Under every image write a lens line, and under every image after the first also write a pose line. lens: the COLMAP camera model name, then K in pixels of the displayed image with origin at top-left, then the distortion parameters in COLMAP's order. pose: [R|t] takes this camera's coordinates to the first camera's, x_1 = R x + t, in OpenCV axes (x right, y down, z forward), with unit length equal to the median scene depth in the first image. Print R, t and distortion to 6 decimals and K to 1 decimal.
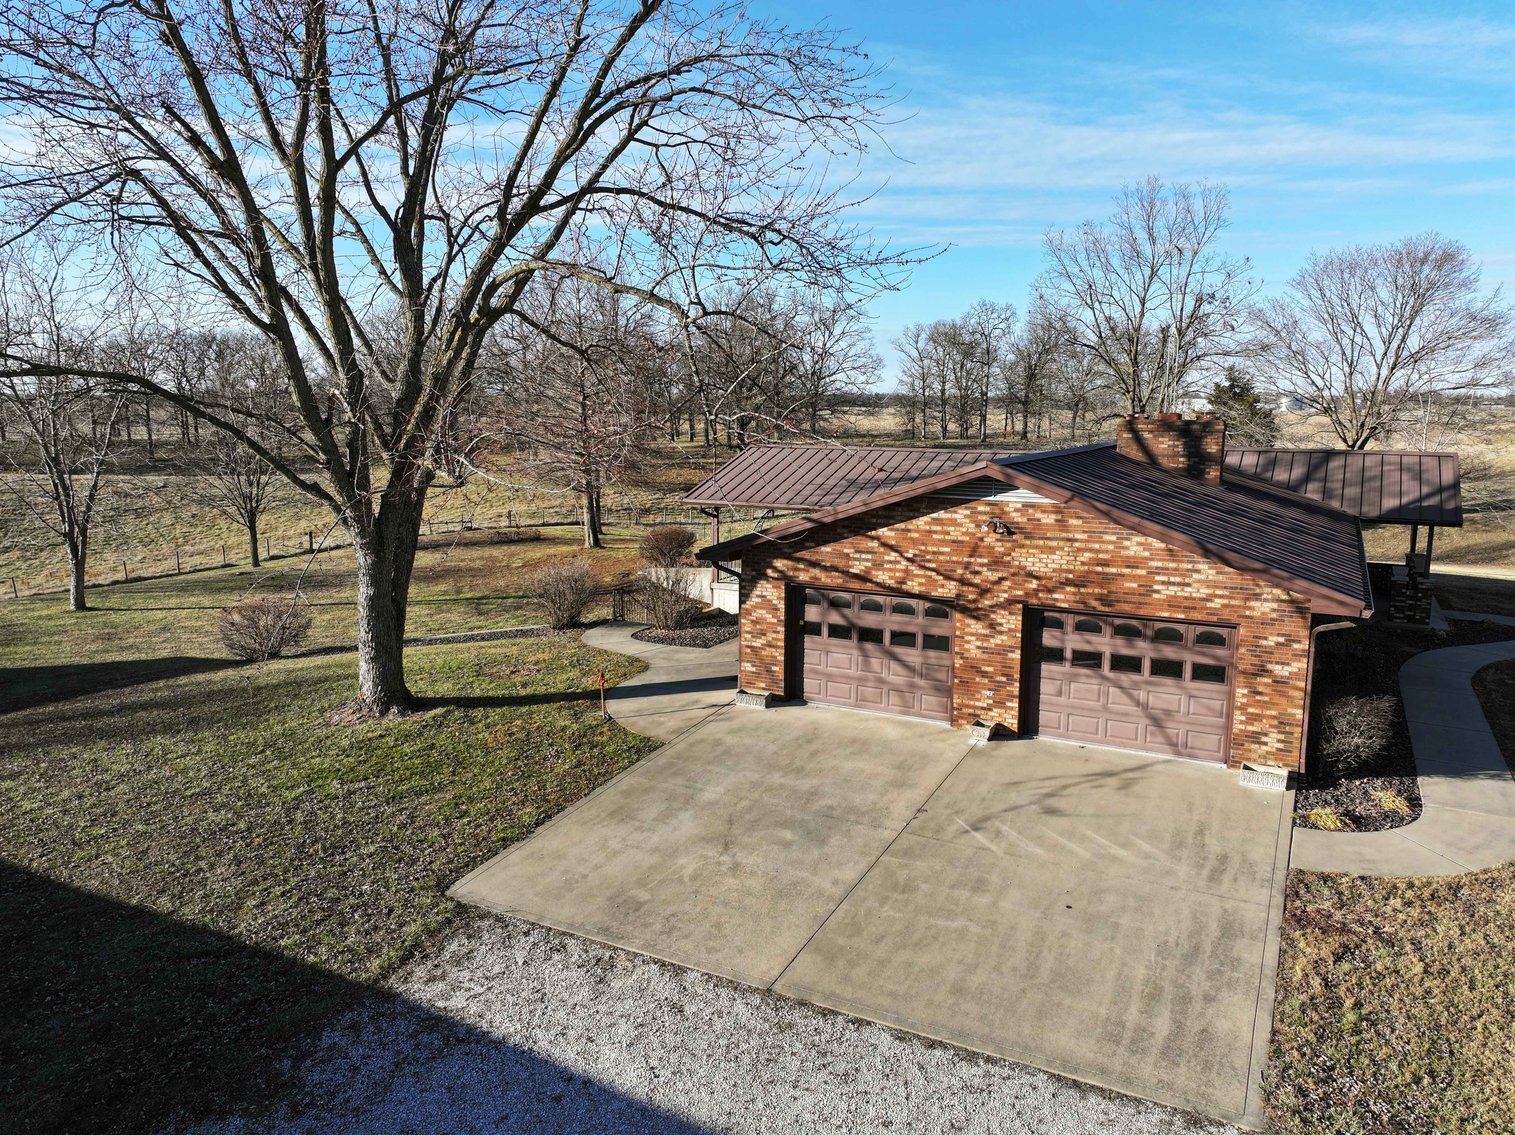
lens RADIAL K [[1064.6, 0, 762.6], [0, 1064.6, 563.2], [0, 0, 1]] dist [-0.002966, 0.020312]
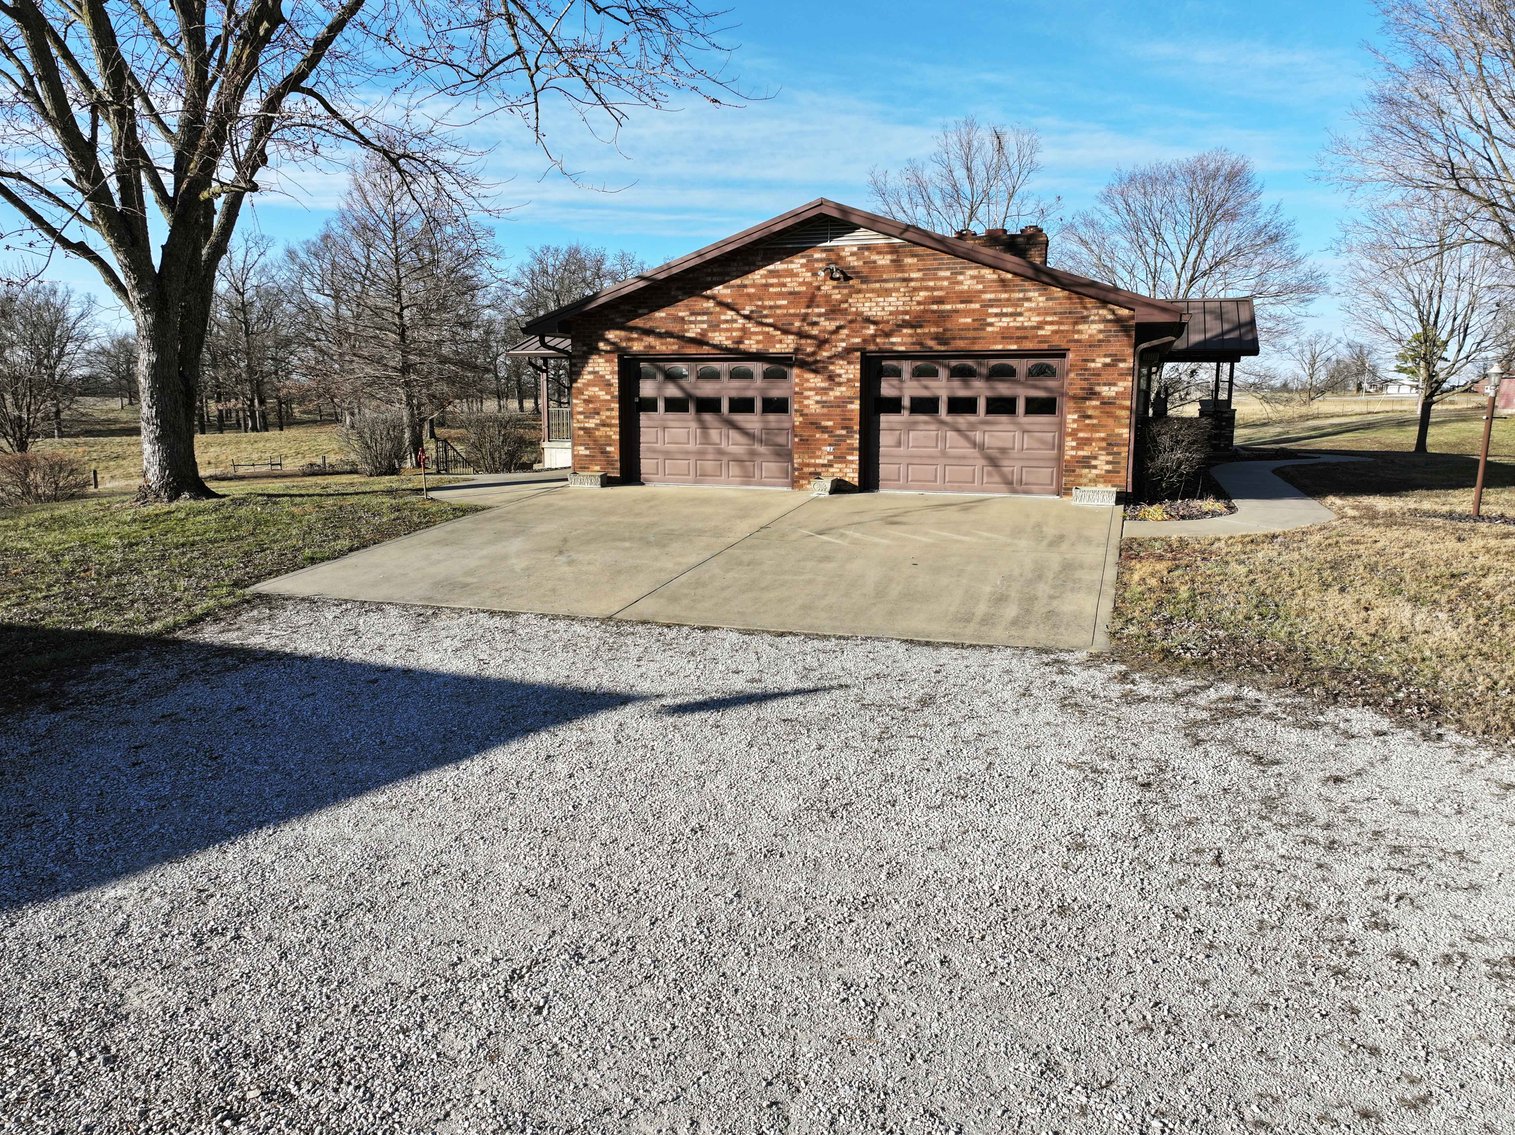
lens RADIAL K [[1064.6, 0, 762.4], [0, 1064.6, 566.1], [0, 0, 1]] dist [-0.002966, 0.020312]
pose [[0.988049, -0.025100, 0.152080, -0.001316], [0.023717, 0.999659, 0.010903, 0.223549], [-0.152302, -0.007166, 0.988308, 0.034494]]
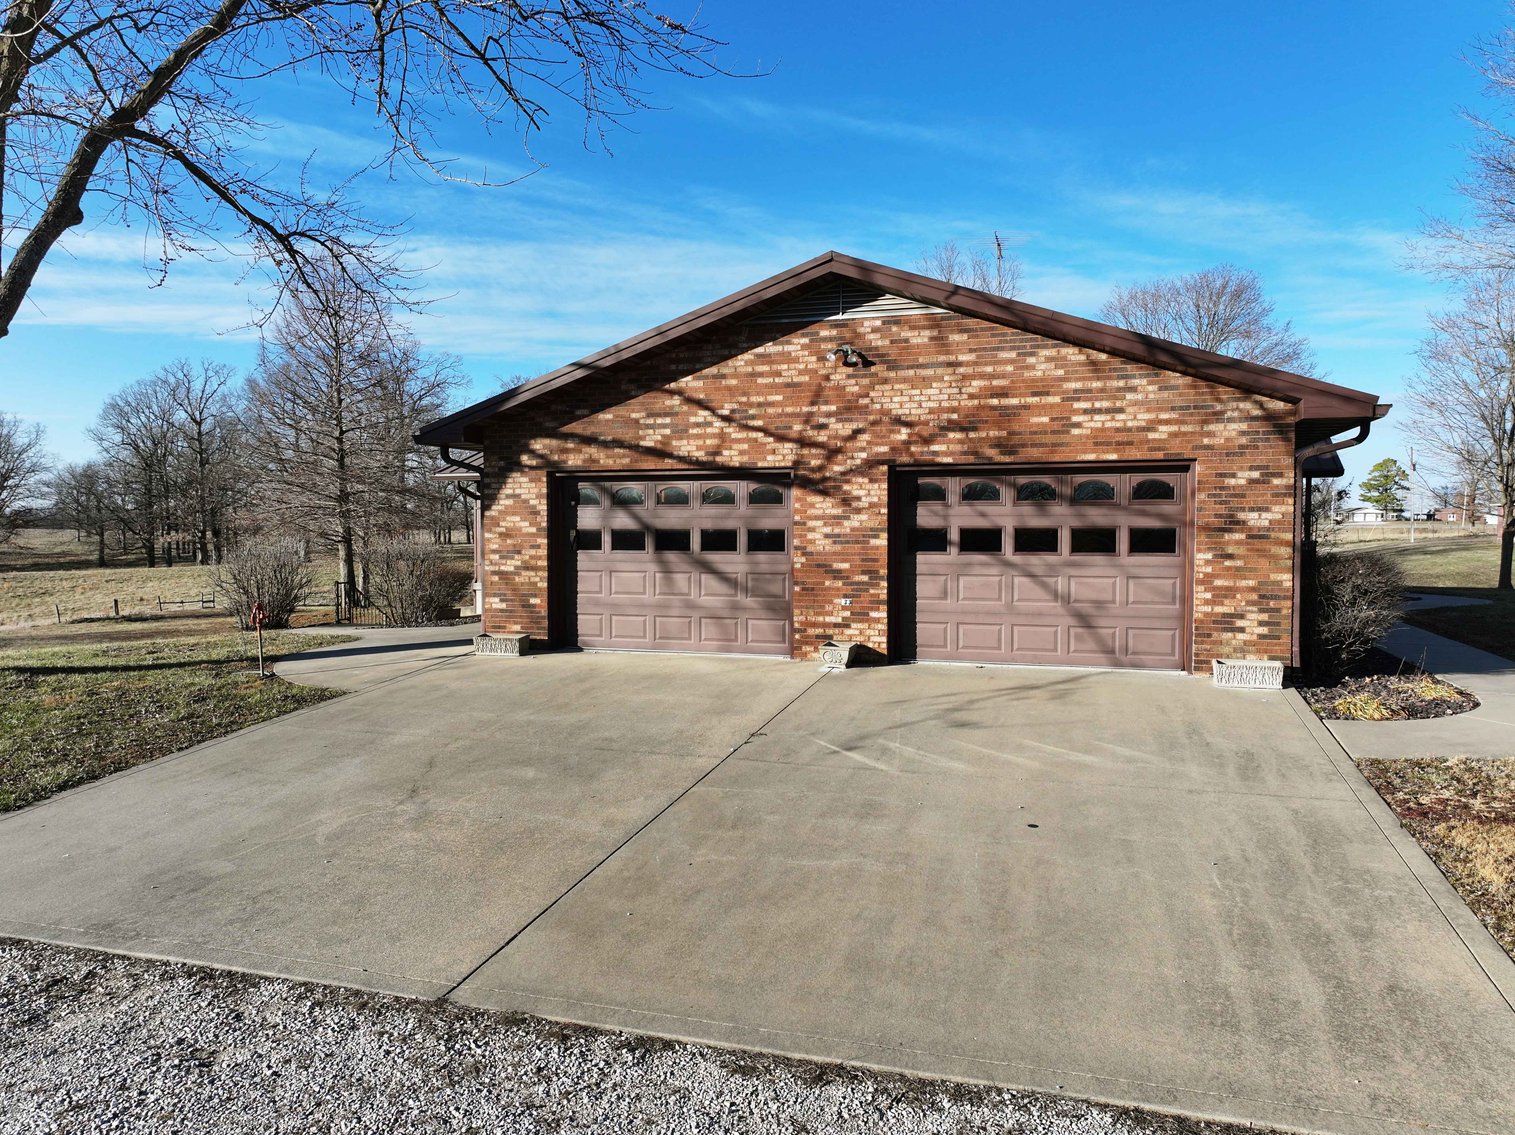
lens RADIAL K [[1064.6, 0, 761.8], [0, 1064.6, 562.7], [0, 0, 1]] dist [-0.002966, 0.020312]
pose [[0.983998, -0.009995, 0.177898, 0.038228], [0.030325, 0.993253, -0.111932, 0.176466], [-0.175579, 0.115536, 0.977662, 0.339113]]
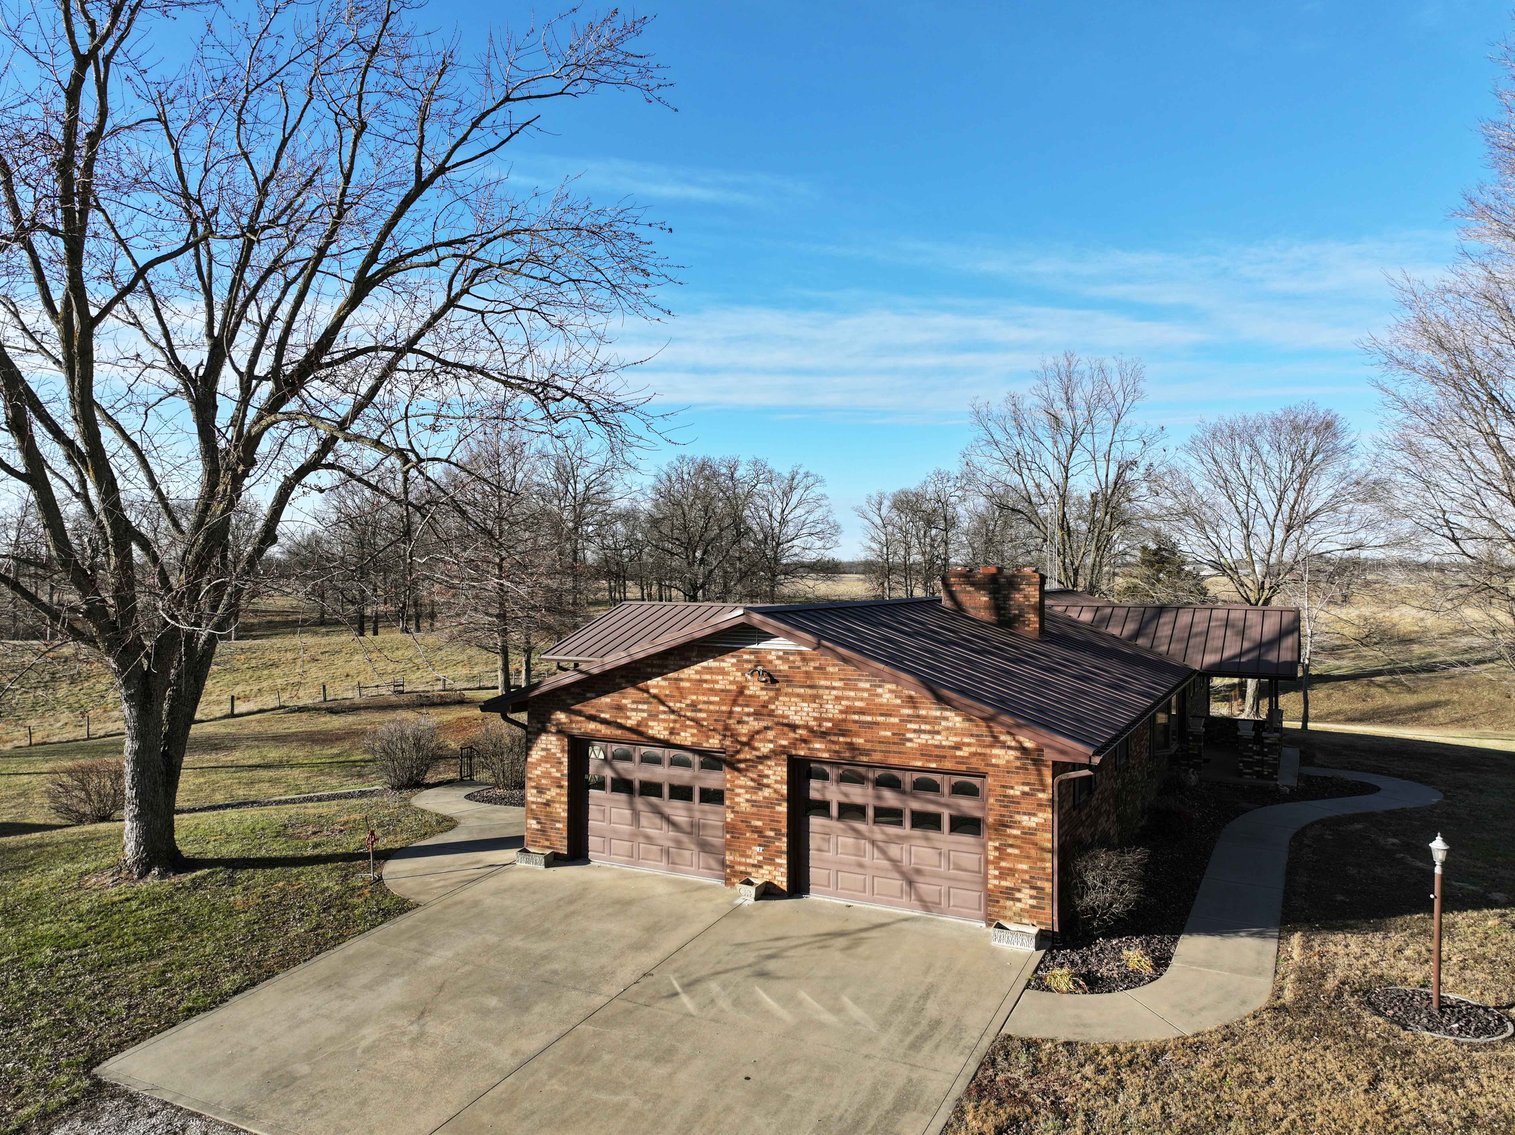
lens RADIAL K [[1064.6, 0, 761.3], [0, 1064.6, 565.6], [0, 0, 1]] dist [-0.002966, 0.020312]
pose [[0.999931, -0.000787, 0.011704, 0.208307], [0.002575, 0.988144, -0.153510, 0.016863], [-0.011445, 0.153529, 0.988078, 0.008806]]
